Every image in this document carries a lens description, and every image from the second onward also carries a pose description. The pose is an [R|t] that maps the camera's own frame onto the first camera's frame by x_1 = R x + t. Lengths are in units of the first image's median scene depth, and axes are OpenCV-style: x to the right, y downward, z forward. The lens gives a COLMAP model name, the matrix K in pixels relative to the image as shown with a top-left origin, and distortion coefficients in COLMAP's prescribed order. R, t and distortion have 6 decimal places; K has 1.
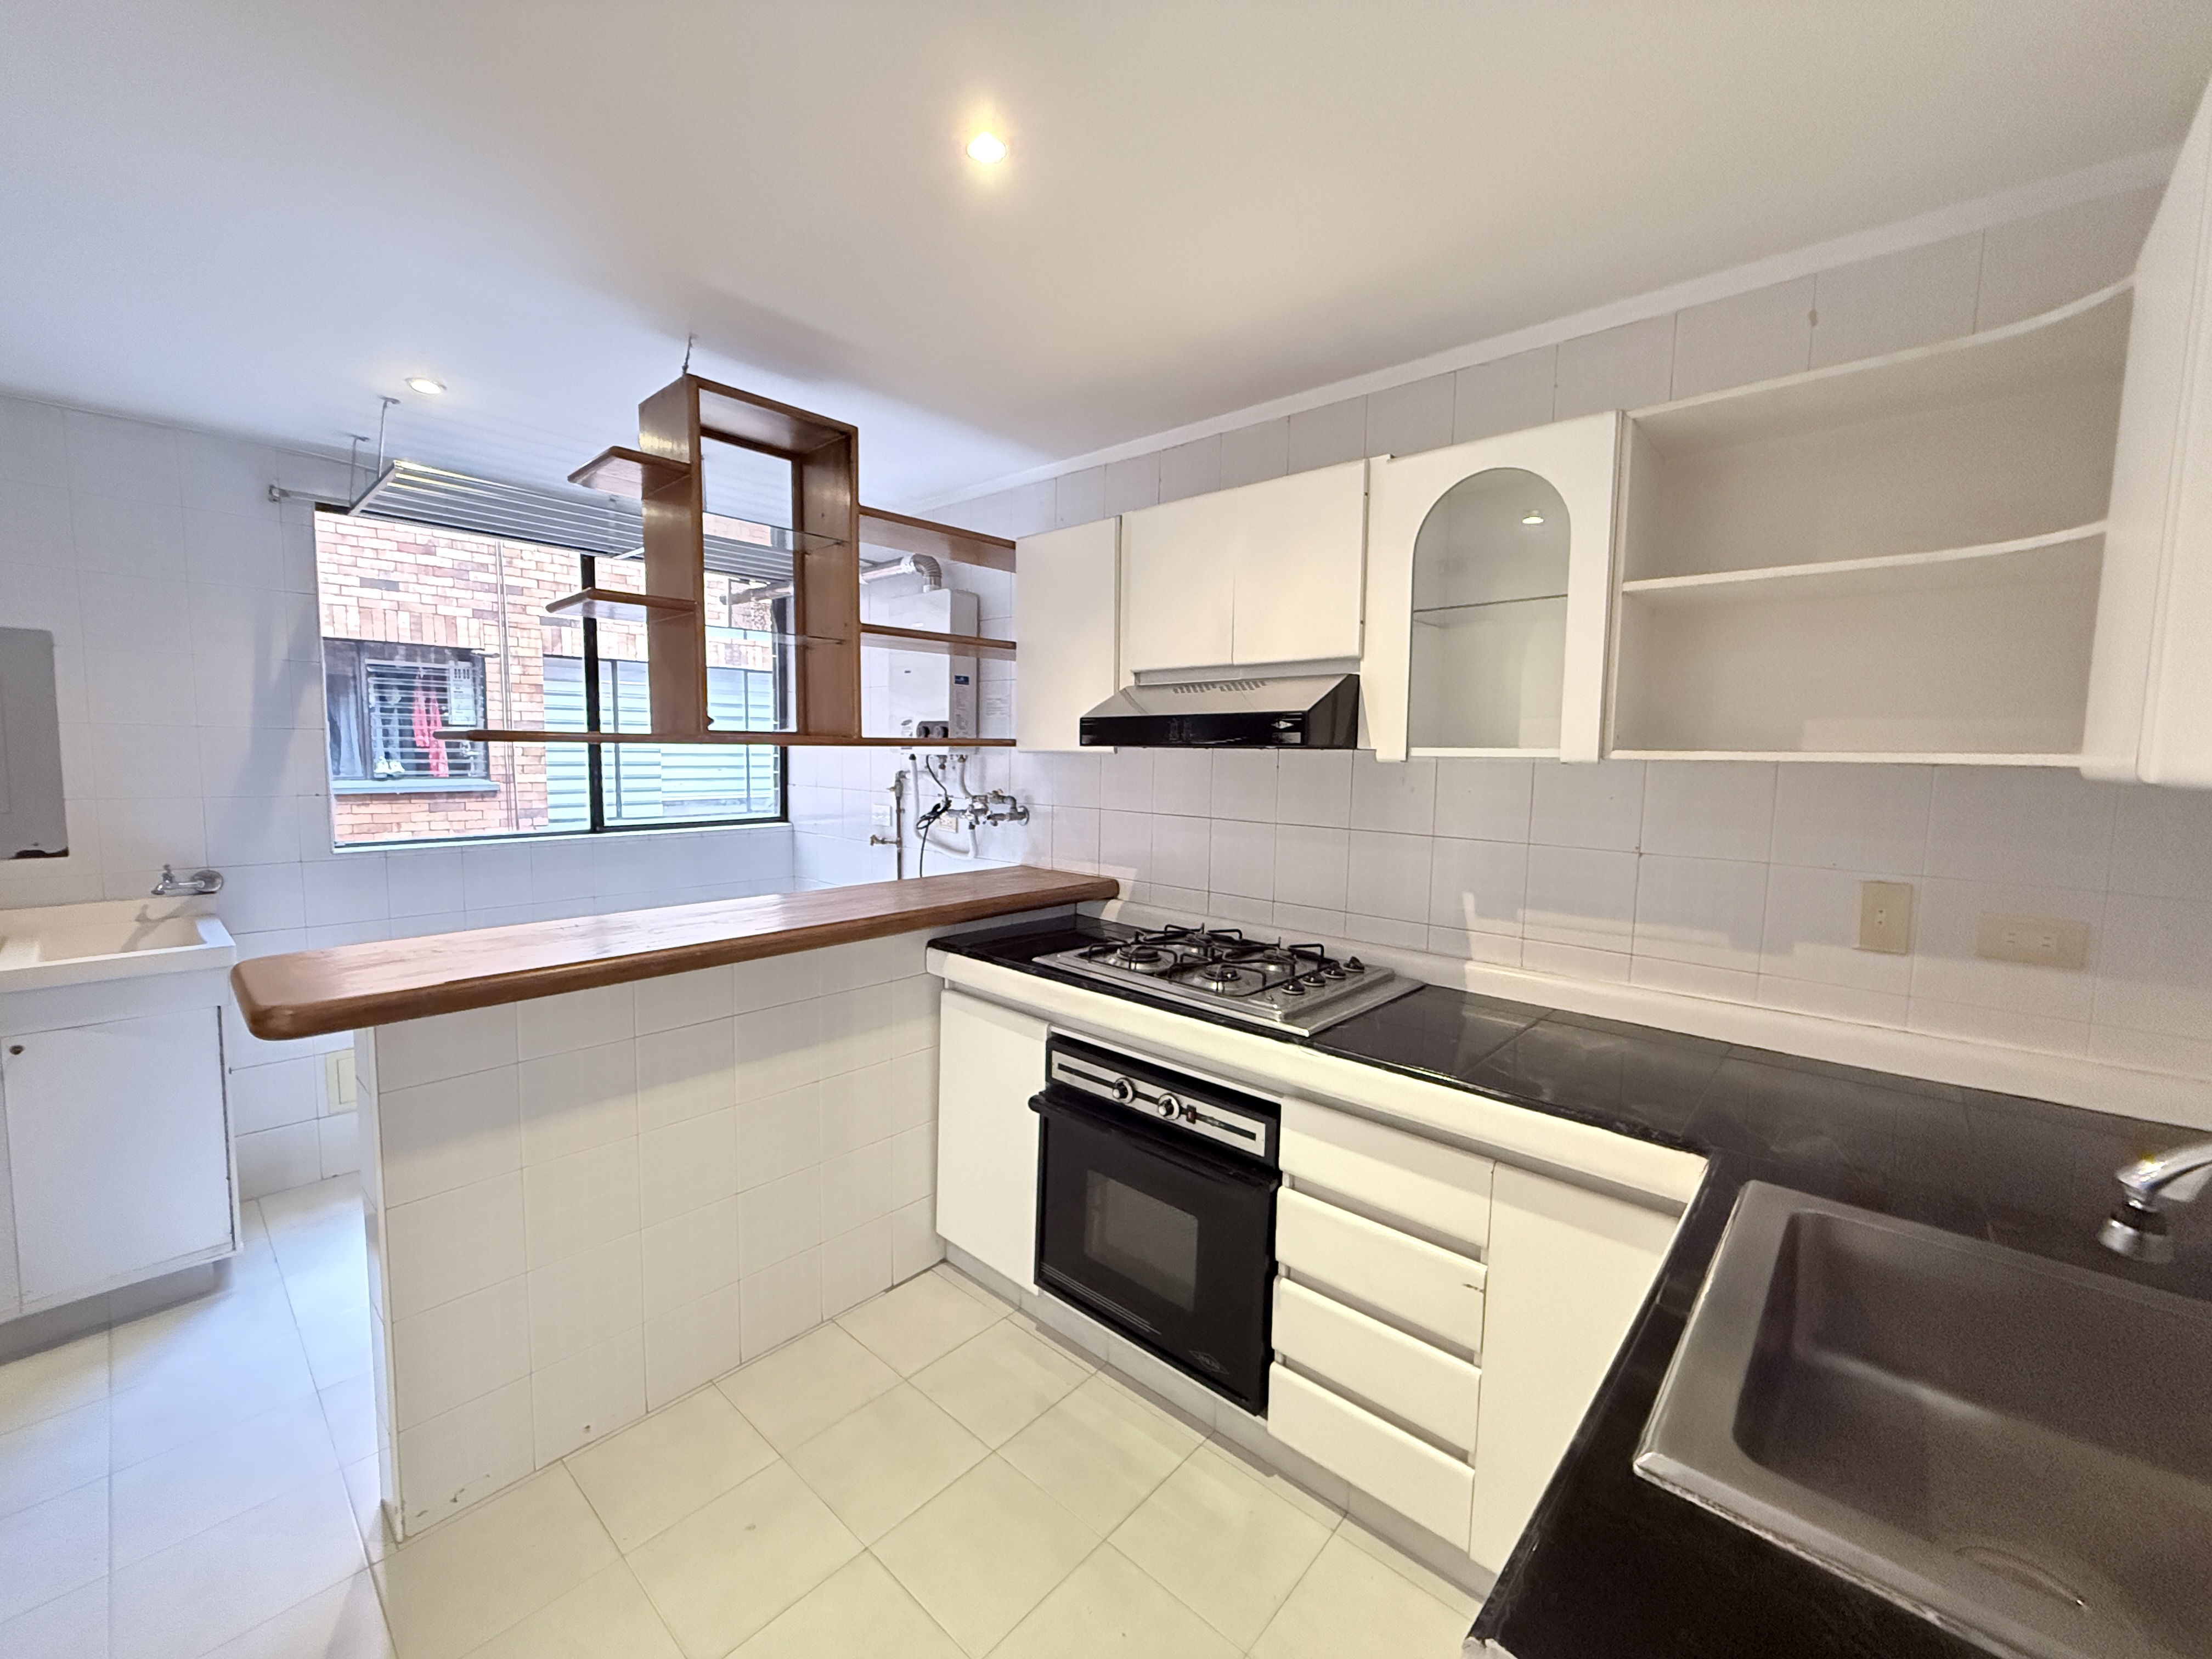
lens RADIAL K [[878.6, 0, 1100.2], [0, 878.6, 828.3], [0, 0, 1]] dist [-0.001867, 0.000612]
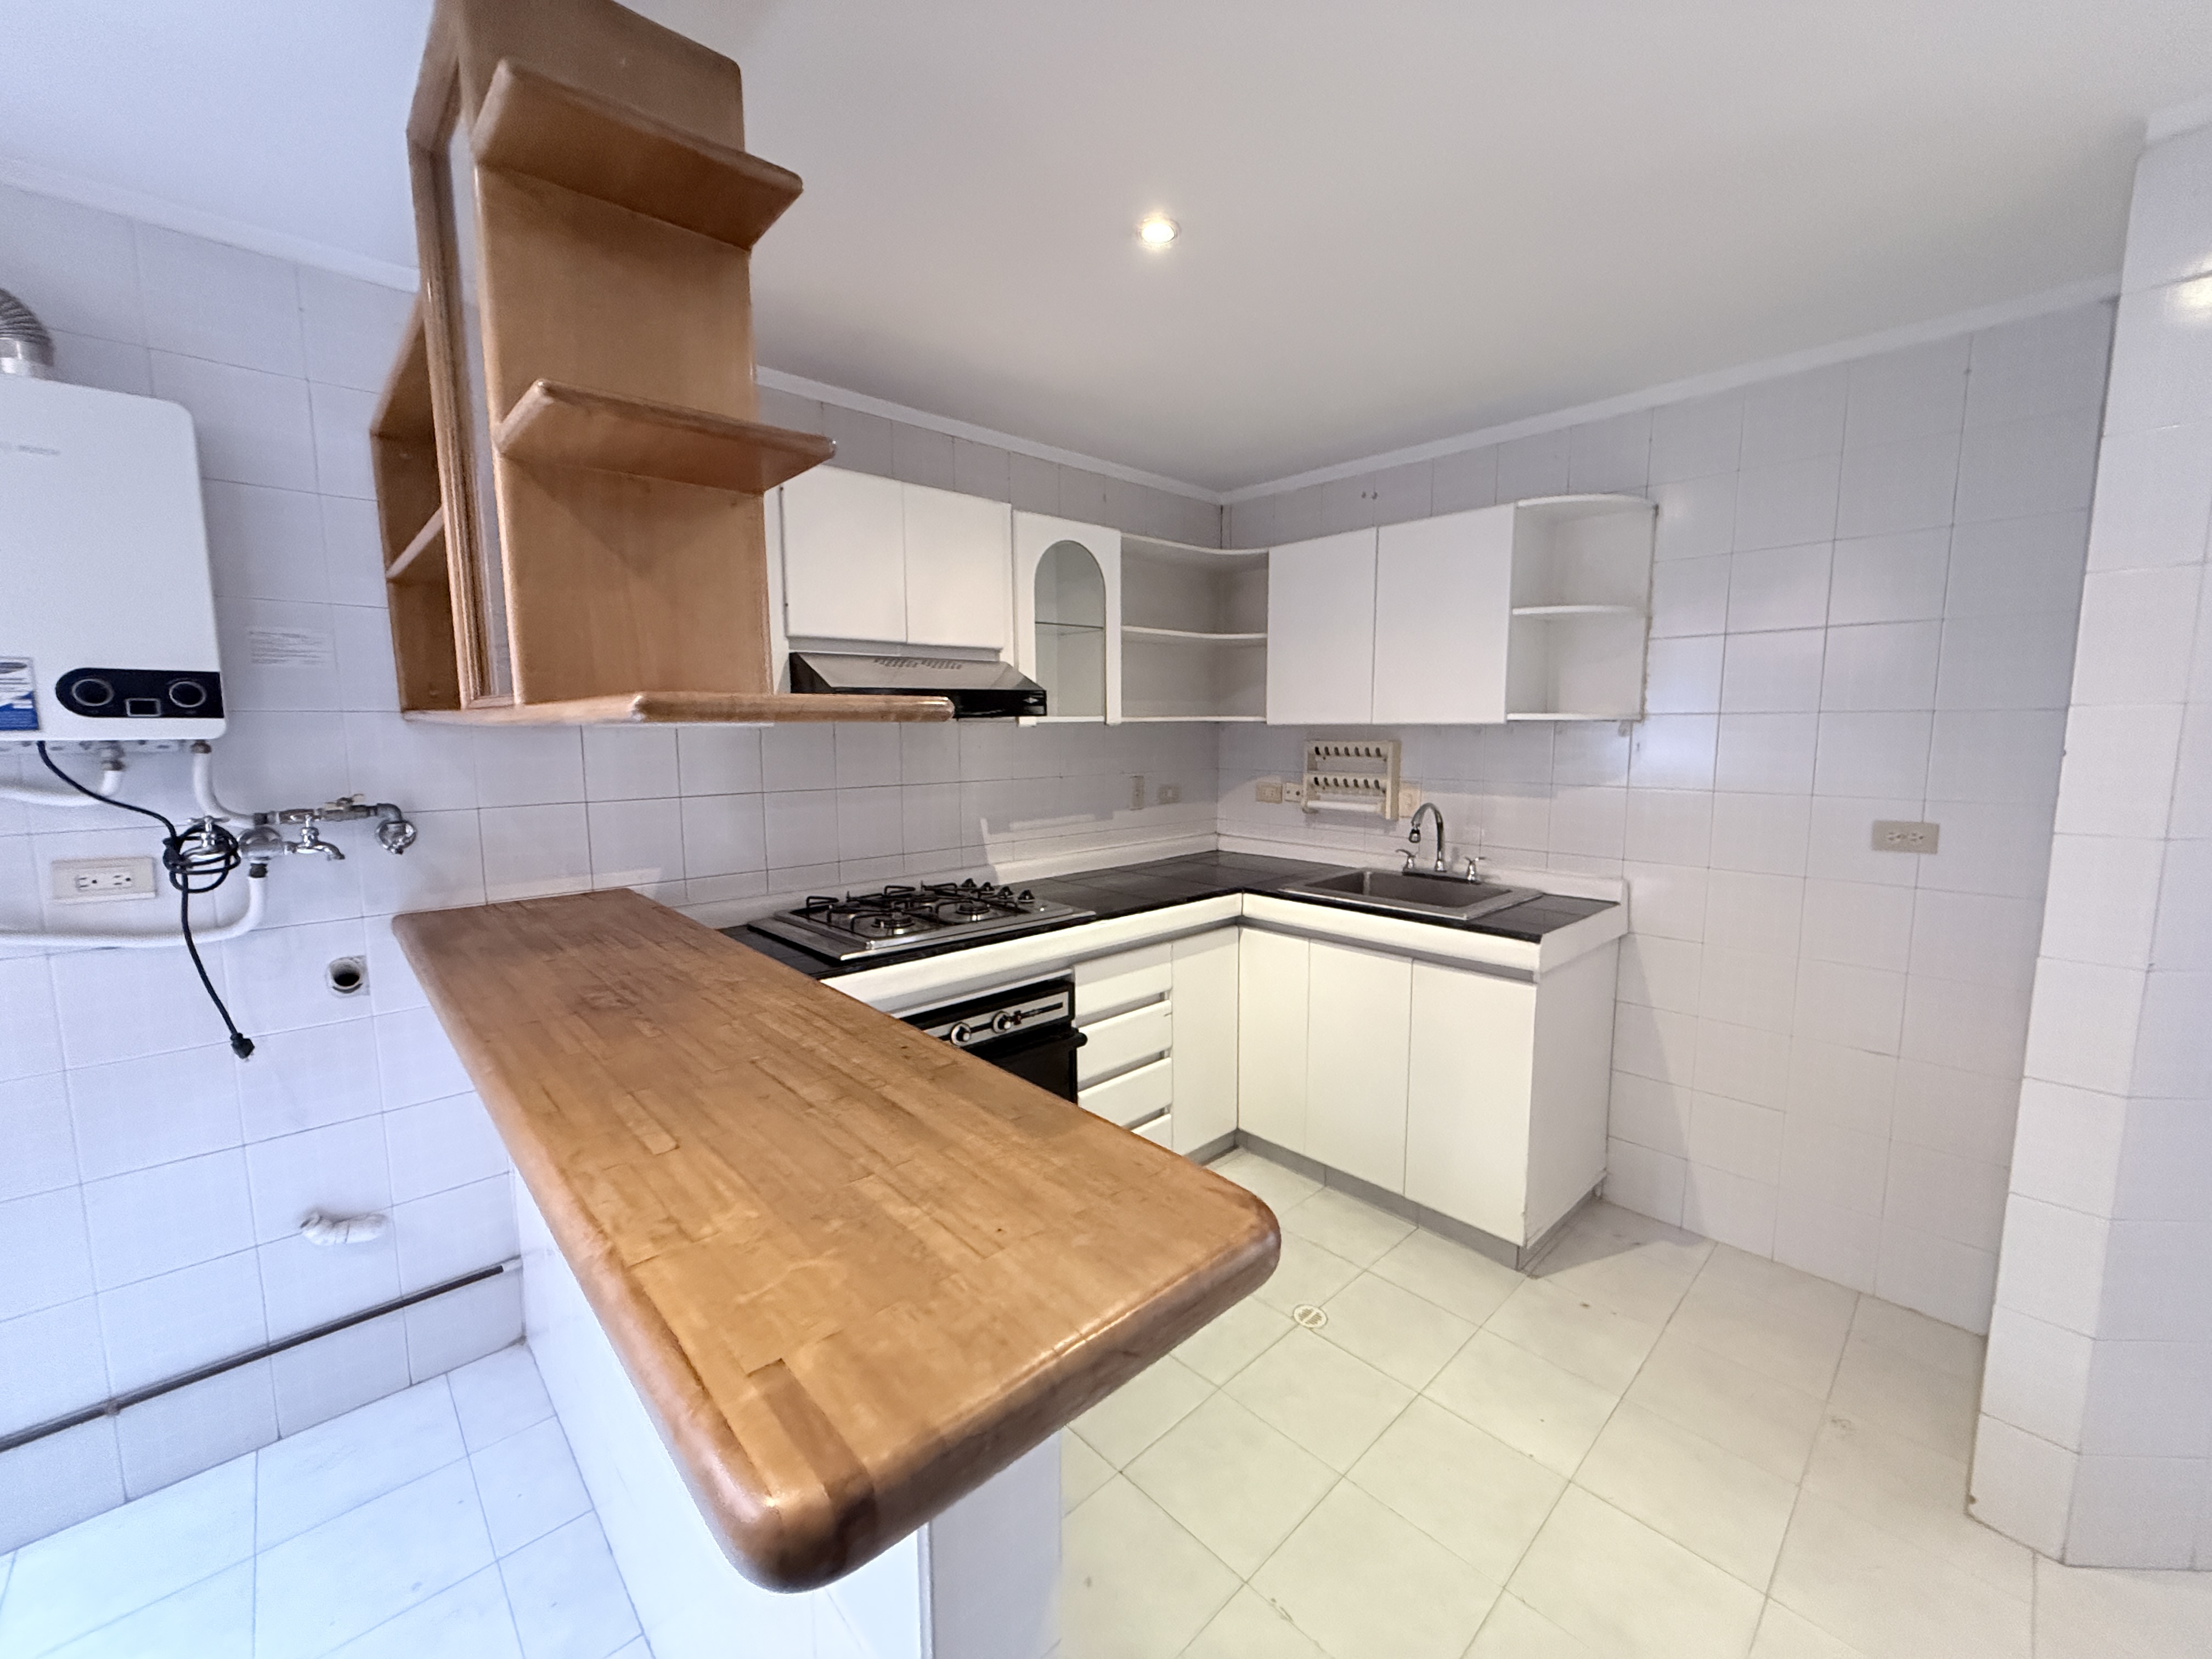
lens RADIAL K [[878.6, 0, 1101.5], [0, 878.6, 827.8], [0, 0, 1]] dist [-0.001867, 0.000612]
pose [[0.084102, -0.134823, 0.987294, -0.872560], [0.094569, 0.987412, 0.126783, -0.066582], [-0.991959, 0.082705, 0.095793, 0.610950]]
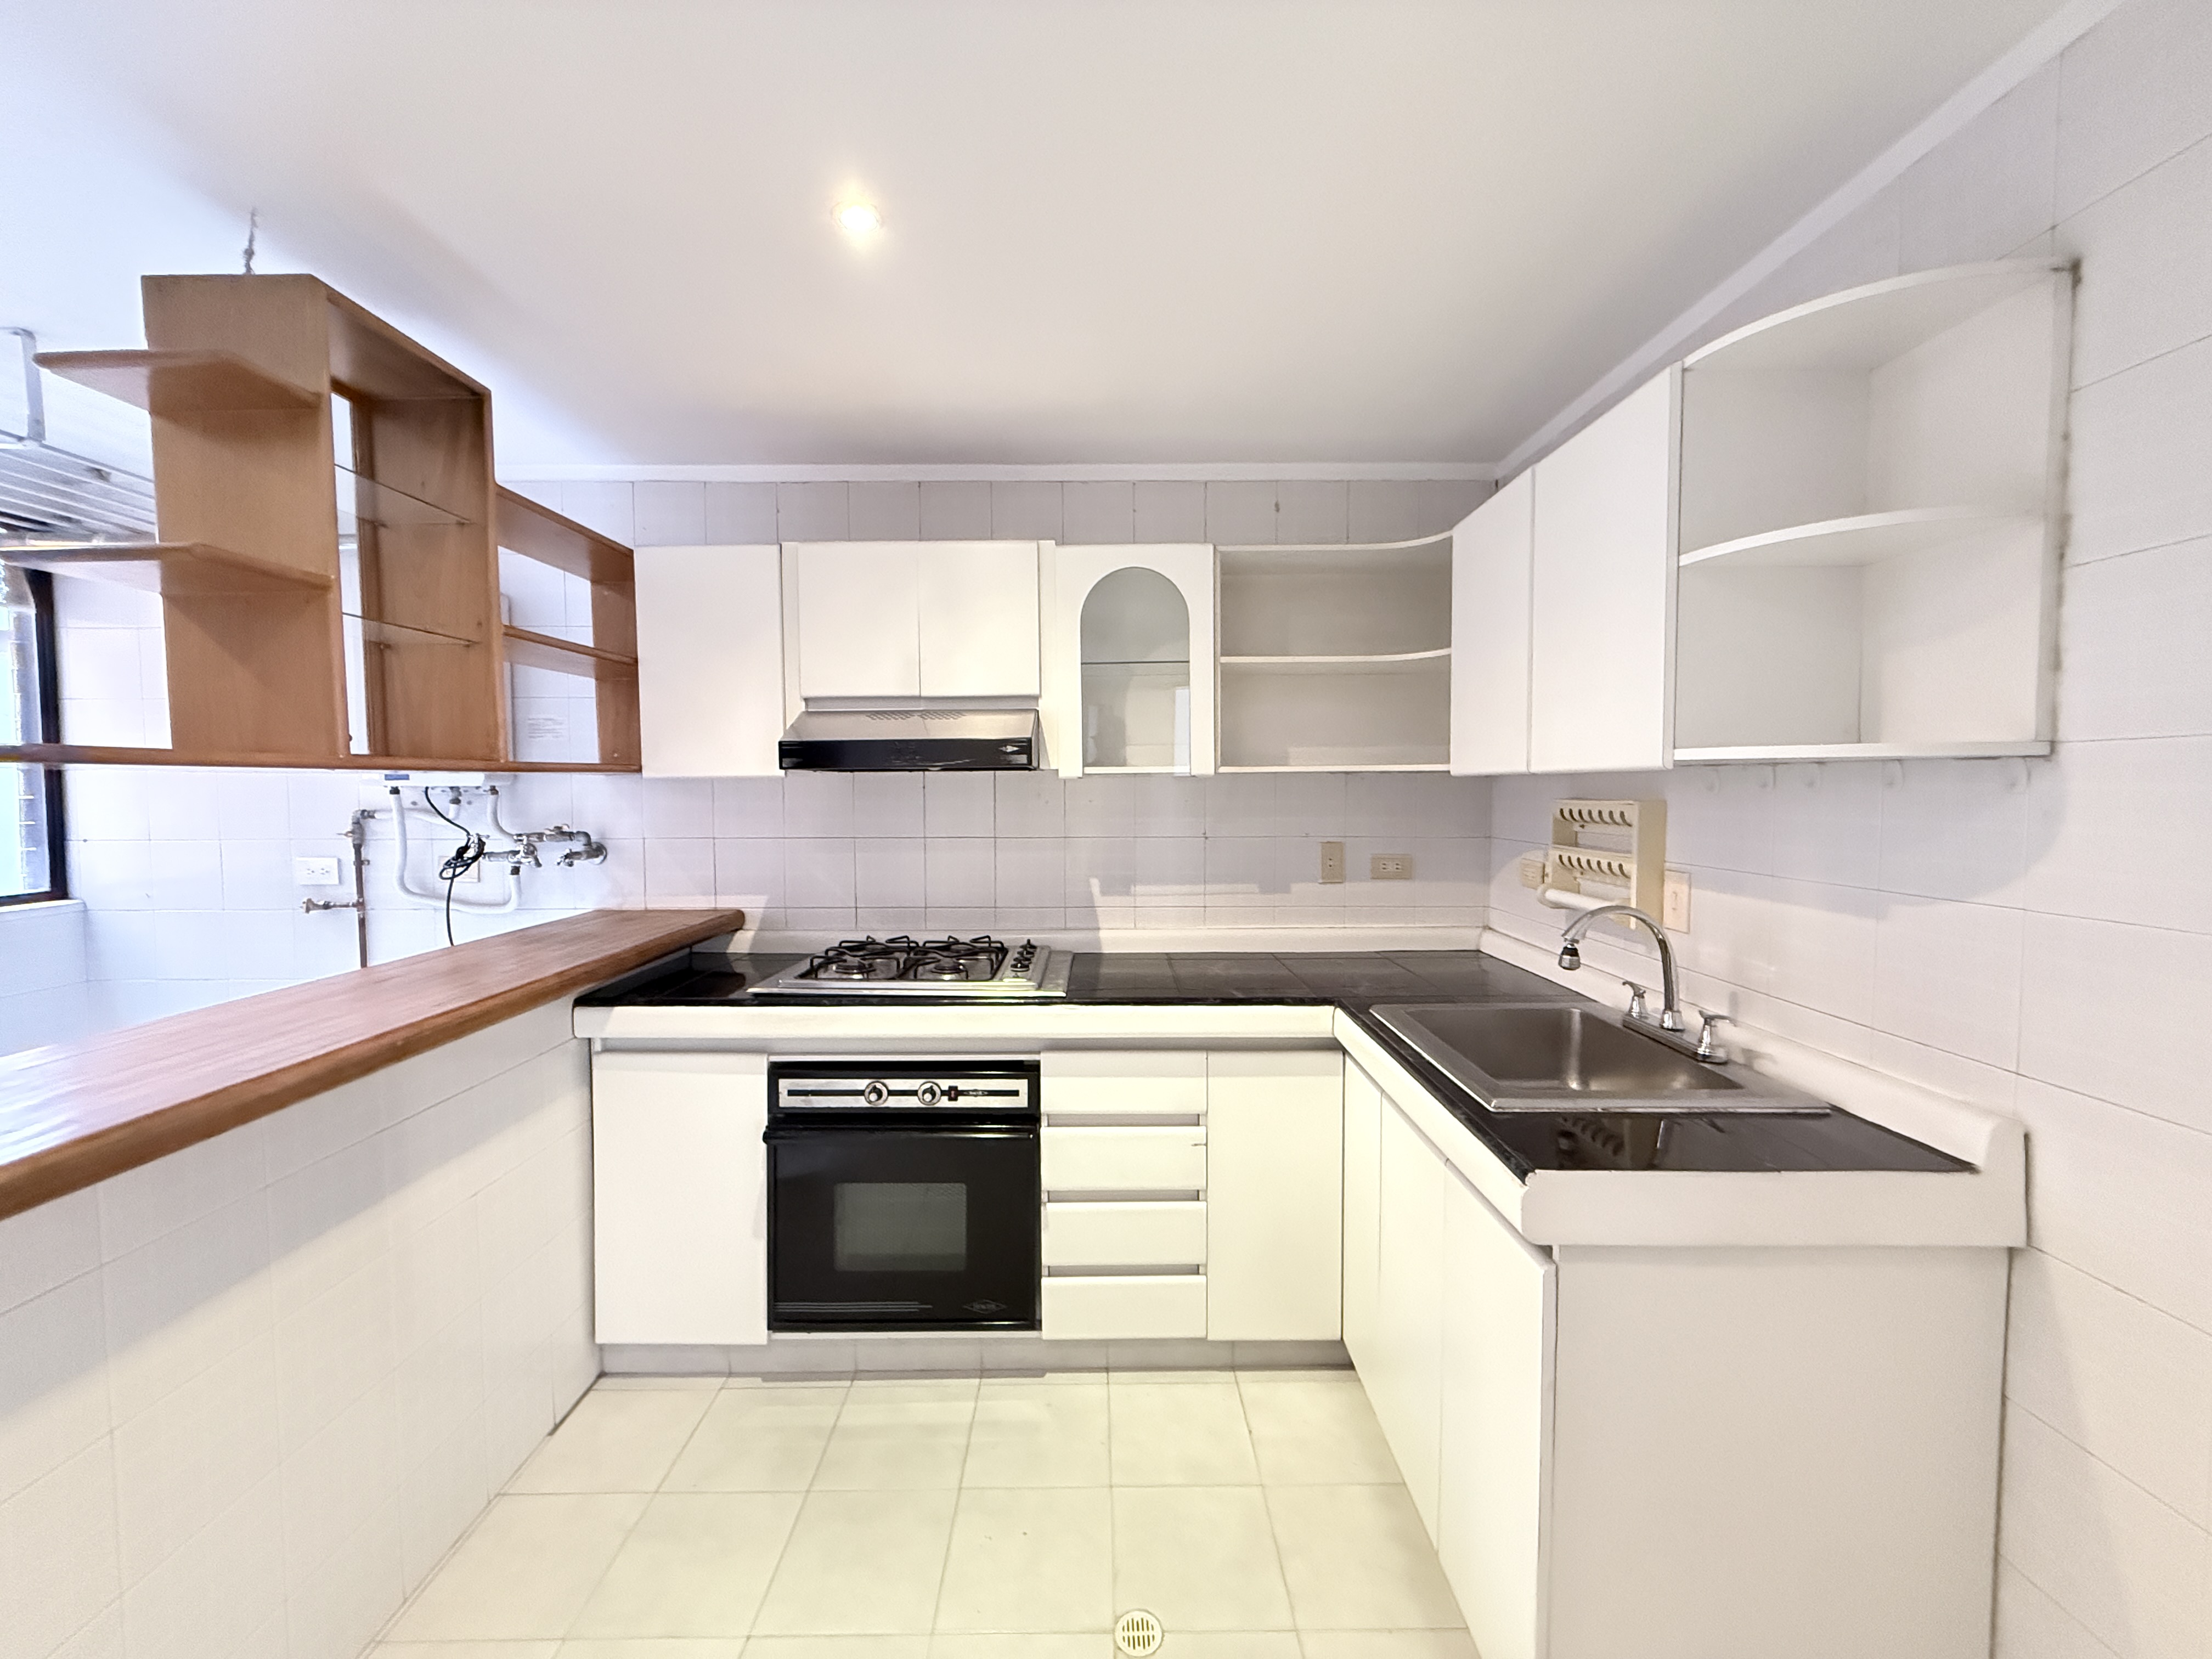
lens RADIAL K [[878.6, 0, 1099.7], [0, 878.6, 827.6], [0, 0, 1]] dist [-0.001867, 0.000612]
pose [[0.740885, -0.052136, 0.669605, -0.404384], [0.077142, 0.996990, -0.007728, 0.007882], [-0.667186, 0.057380, 0.742677, 0.016504]]
